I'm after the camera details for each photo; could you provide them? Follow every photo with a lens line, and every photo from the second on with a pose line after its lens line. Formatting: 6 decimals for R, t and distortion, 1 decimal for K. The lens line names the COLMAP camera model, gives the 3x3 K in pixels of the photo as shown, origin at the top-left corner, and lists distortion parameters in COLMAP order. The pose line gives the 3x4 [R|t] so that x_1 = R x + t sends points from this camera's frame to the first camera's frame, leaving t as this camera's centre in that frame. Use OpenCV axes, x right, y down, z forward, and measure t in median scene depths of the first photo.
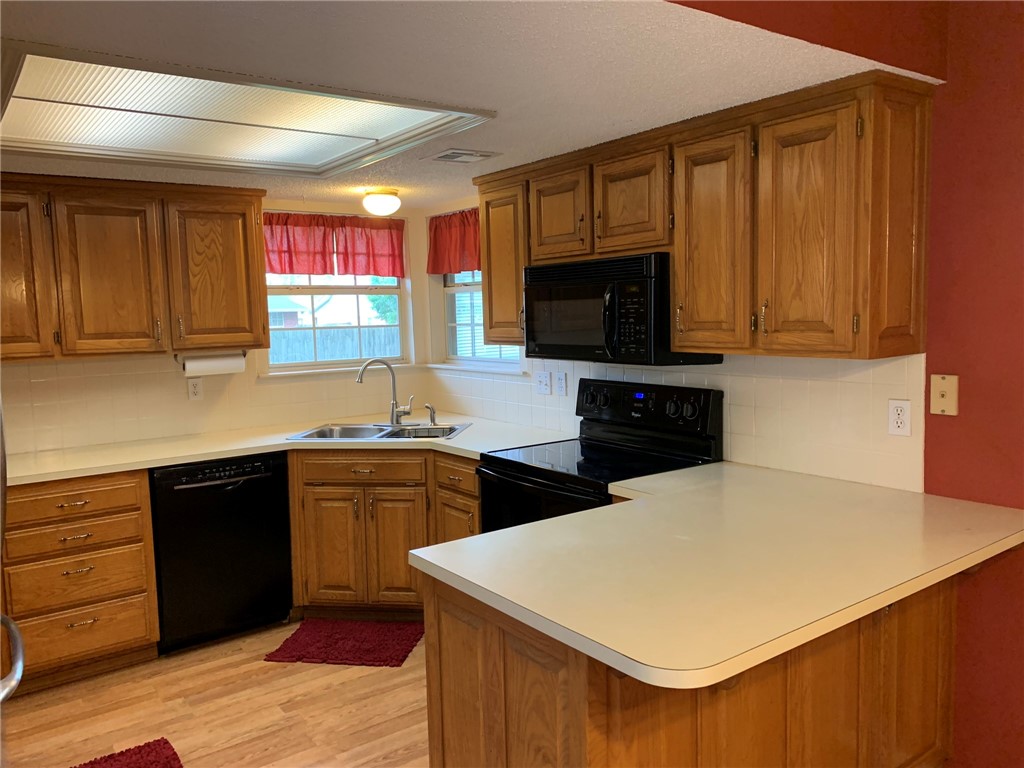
lens RADIAL K [[779.5, 0, 510.5], [0, 779.5, 389.0], [0, 0, 1]] dist [0.045346, -0.048365]
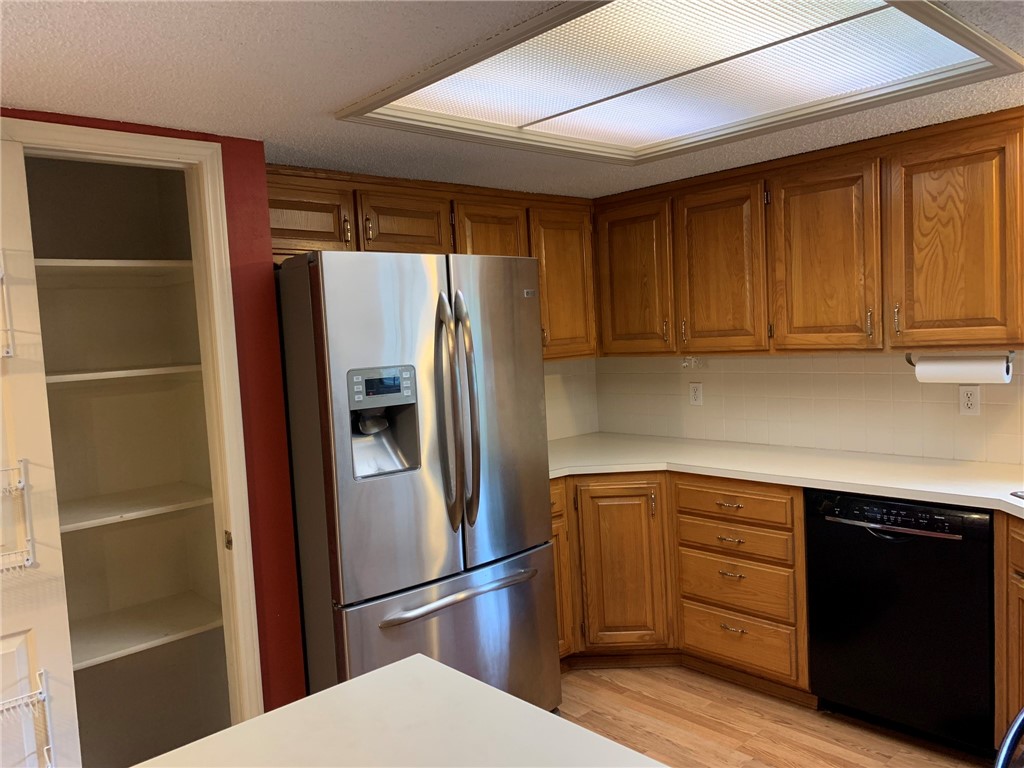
lens RADIAL K [[779.5, 0, 501.6], [0, 779.5, 385.6], [0, 0, 1]] dist [0.045346, -0.048365]
pose [[0.112505, 0.091257, -0.989452, 0.331507], [-0.052618, 0.994924, 0.085779, -0.063408], [0.992257, 0.042412, 0.116736, 0.562265]]
